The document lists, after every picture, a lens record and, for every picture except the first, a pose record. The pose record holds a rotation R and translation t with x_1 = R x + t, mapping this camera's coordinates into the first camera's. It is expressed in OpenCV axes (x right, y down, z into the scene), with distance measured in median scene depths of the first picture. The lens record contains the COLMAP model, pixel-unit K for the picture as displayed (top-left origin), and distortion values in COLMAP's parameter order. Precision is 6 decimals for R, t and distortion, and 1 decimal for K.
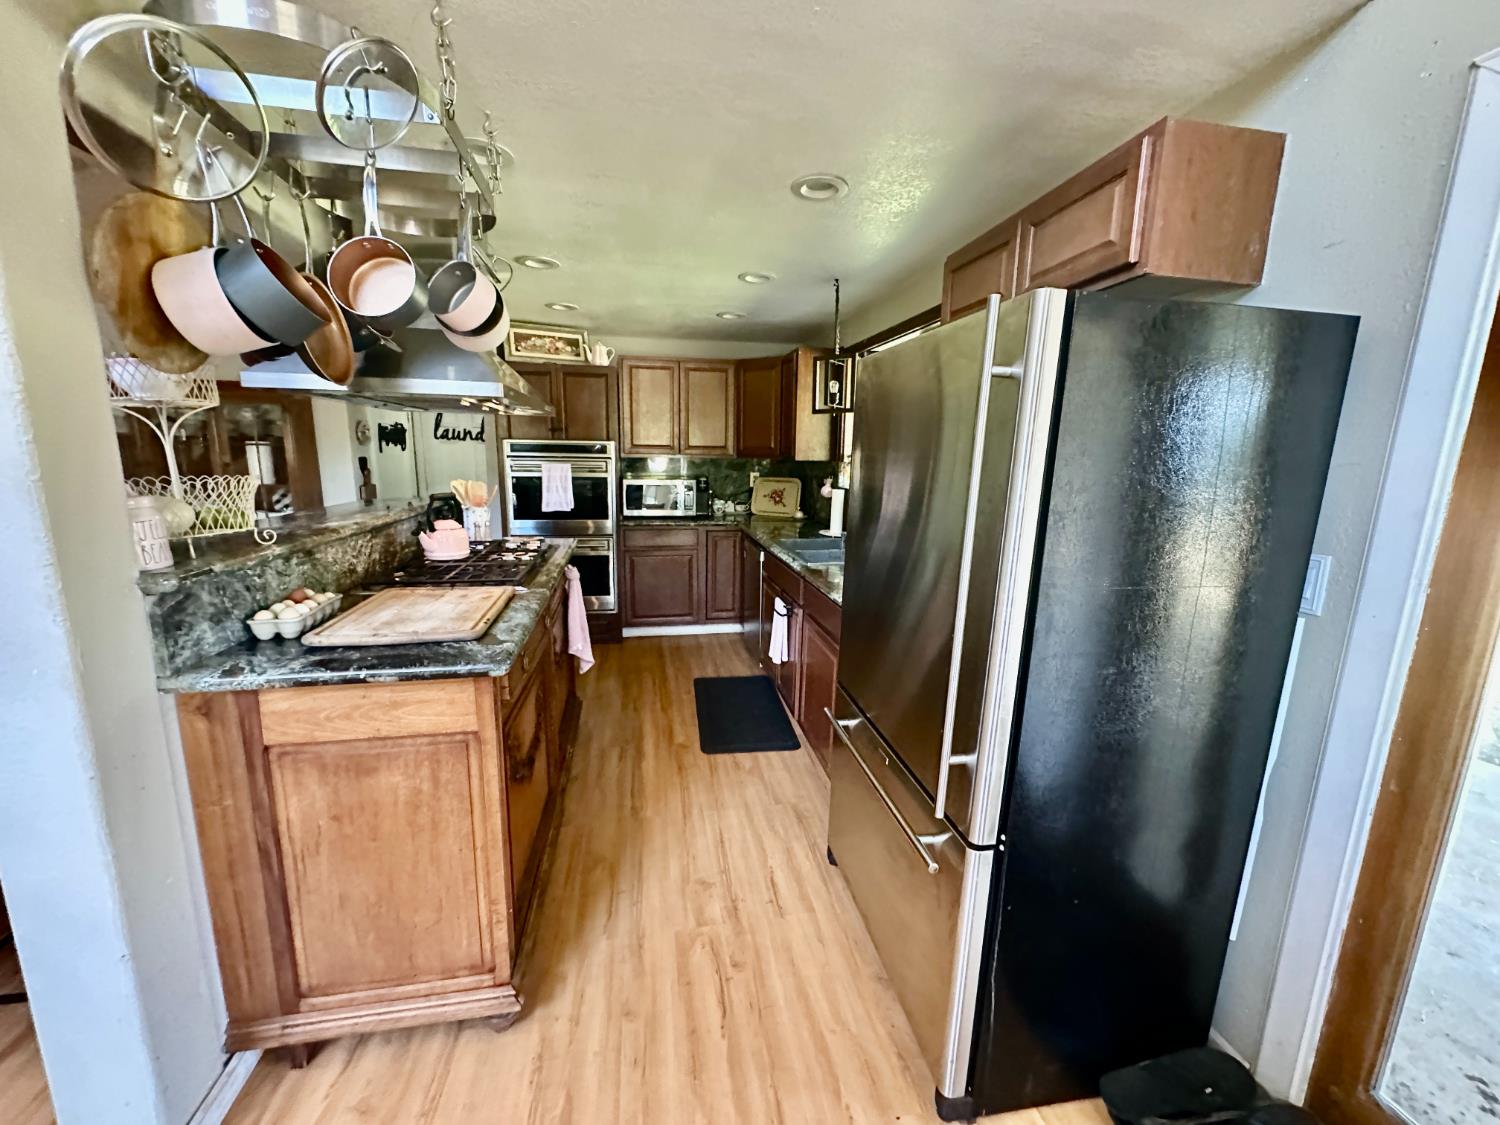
lens RADIAL K [[596.3, 0, 750.0], [0, 596.3, 562.5], [0, 0, 1]] dist [-0.000804, 0.000473]
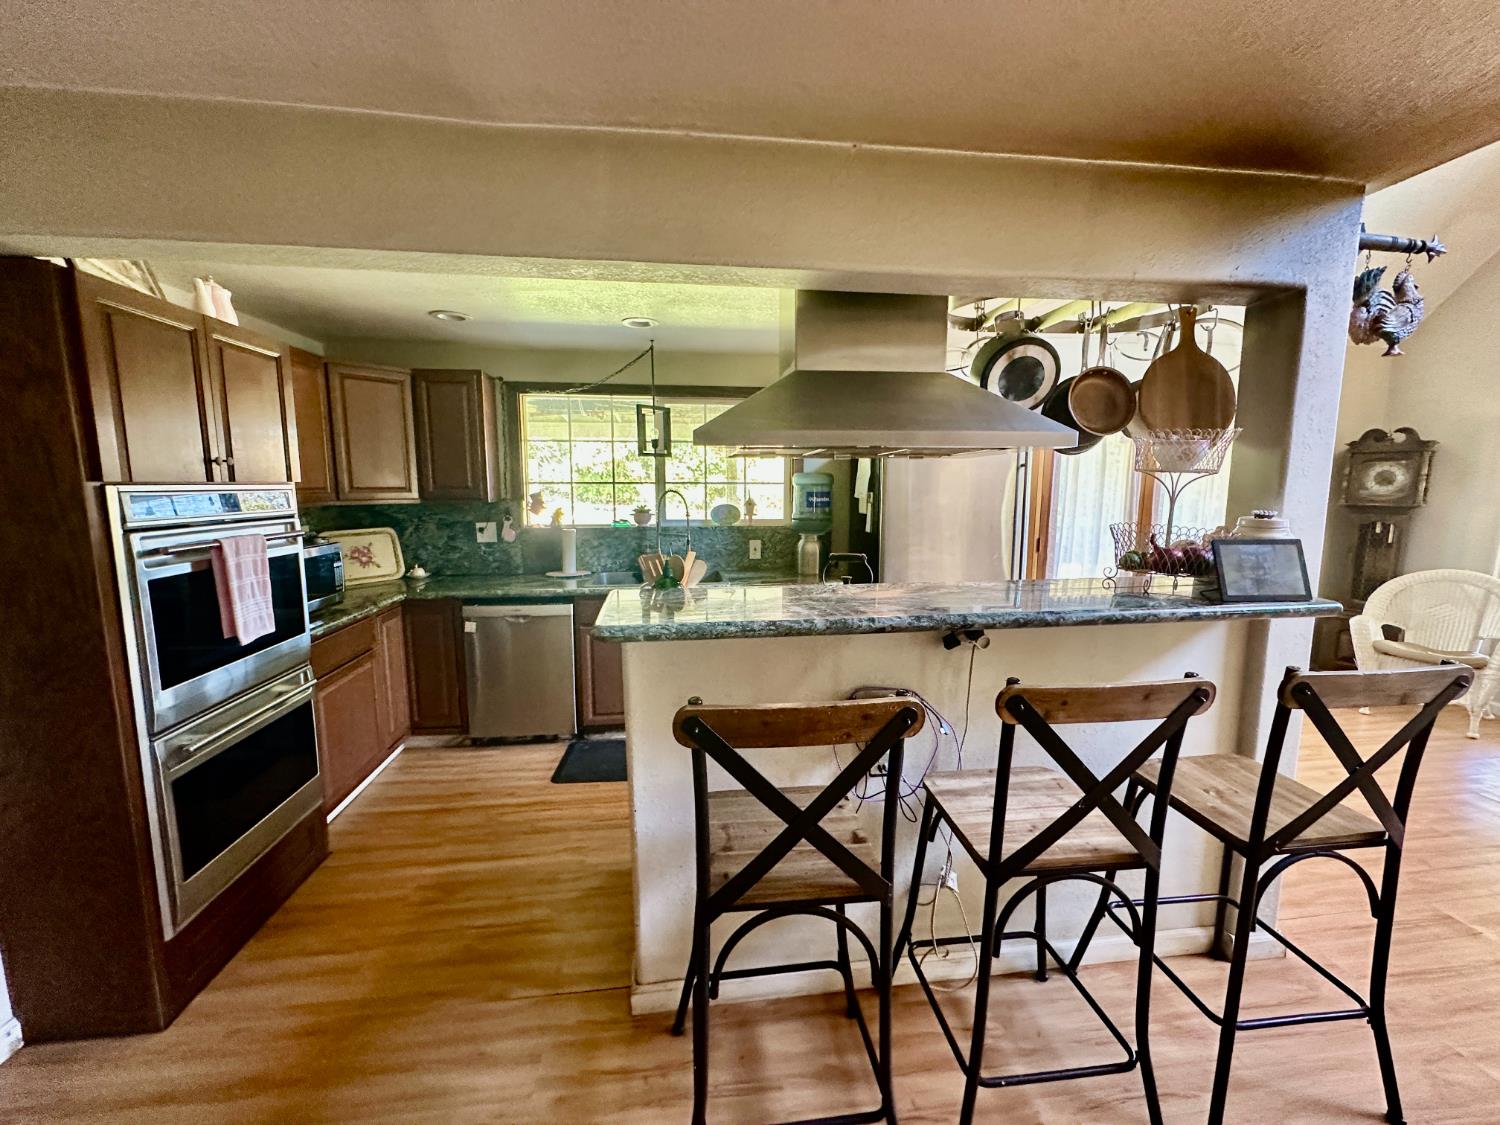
lens RADIAL K [[596.3, 0, 750.0], [0, 596.3, 562.5], [0, 0, 1]] dist [-0.000804, 0.000473]
pose [[0.057023, -0.151641, 0.986790, -0.744744], [0.187473, 0.972442, 0.138602, -0.135180], [-0.980613, 0.177093, 0.083880, 0.574920]]
